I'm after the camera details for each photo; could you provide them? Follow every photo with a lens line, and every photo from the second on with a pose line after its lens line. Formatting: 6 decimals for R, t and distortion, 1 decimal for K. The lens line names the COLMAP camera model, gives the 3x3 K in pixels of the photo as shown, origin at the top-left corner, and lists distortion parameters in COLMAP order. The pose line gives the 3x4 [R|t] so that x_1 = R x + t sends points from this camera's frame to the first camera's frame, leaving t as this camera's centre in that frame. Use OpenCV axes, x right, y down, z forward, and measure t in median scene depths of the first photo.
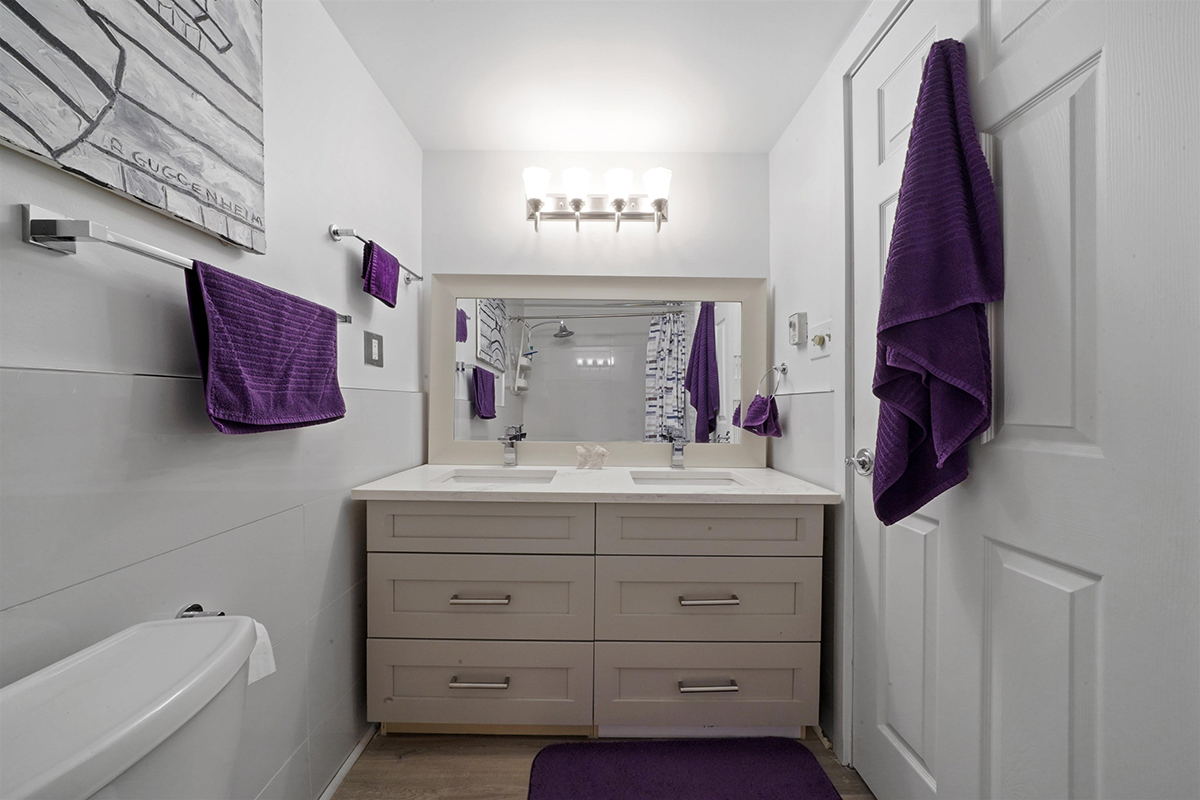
lens RADIAL K [[420.6, 0, 594.2], [0, 420.6, 404.2], [0, 0, 1]] dist [-0.013600, 0.000519]
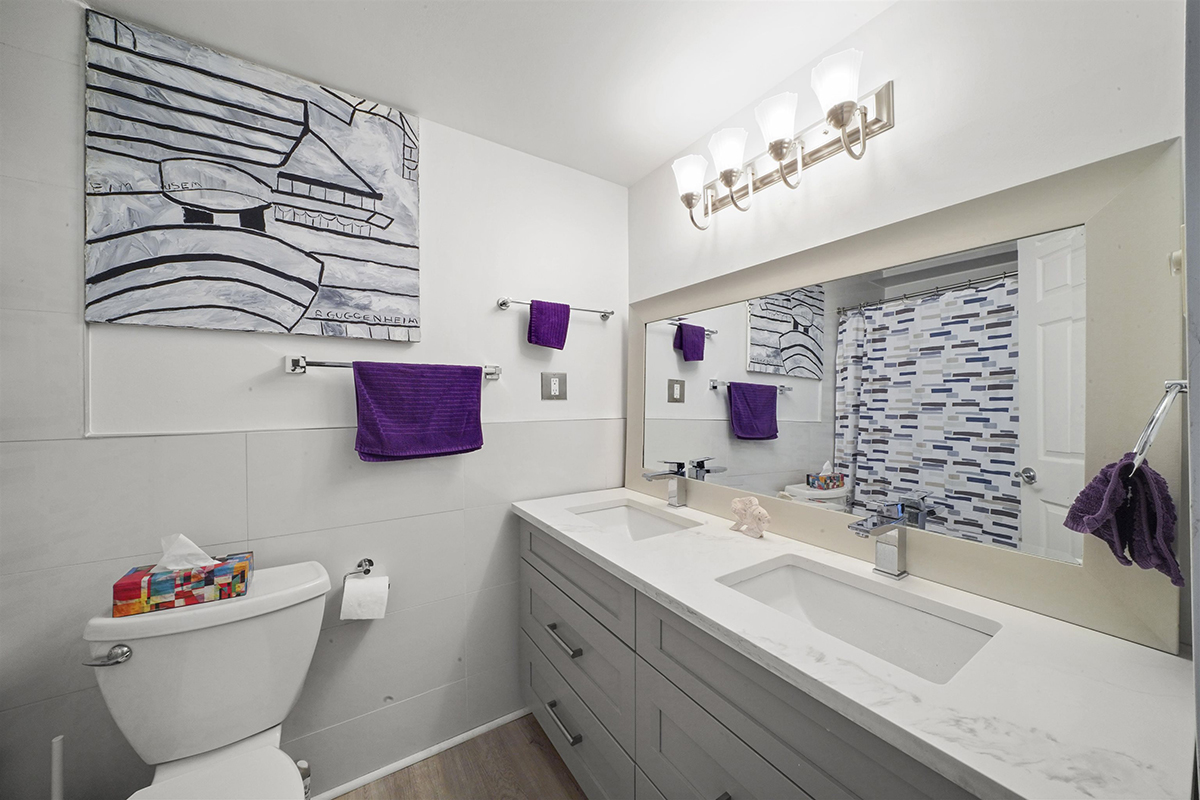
lens RADIAL K [[420.6, 0, 596.0], [0, 420.6, 395.9], [0, 0, 1]] dist [-0.013600, 0.000519]
pose [[0.537460, -0.004966, -0.843275, 0.930422], [0.000355, 0.999984, -0.005662, -0.166009], [0.843289, 0.002744, 0.537453, 0.783972]]
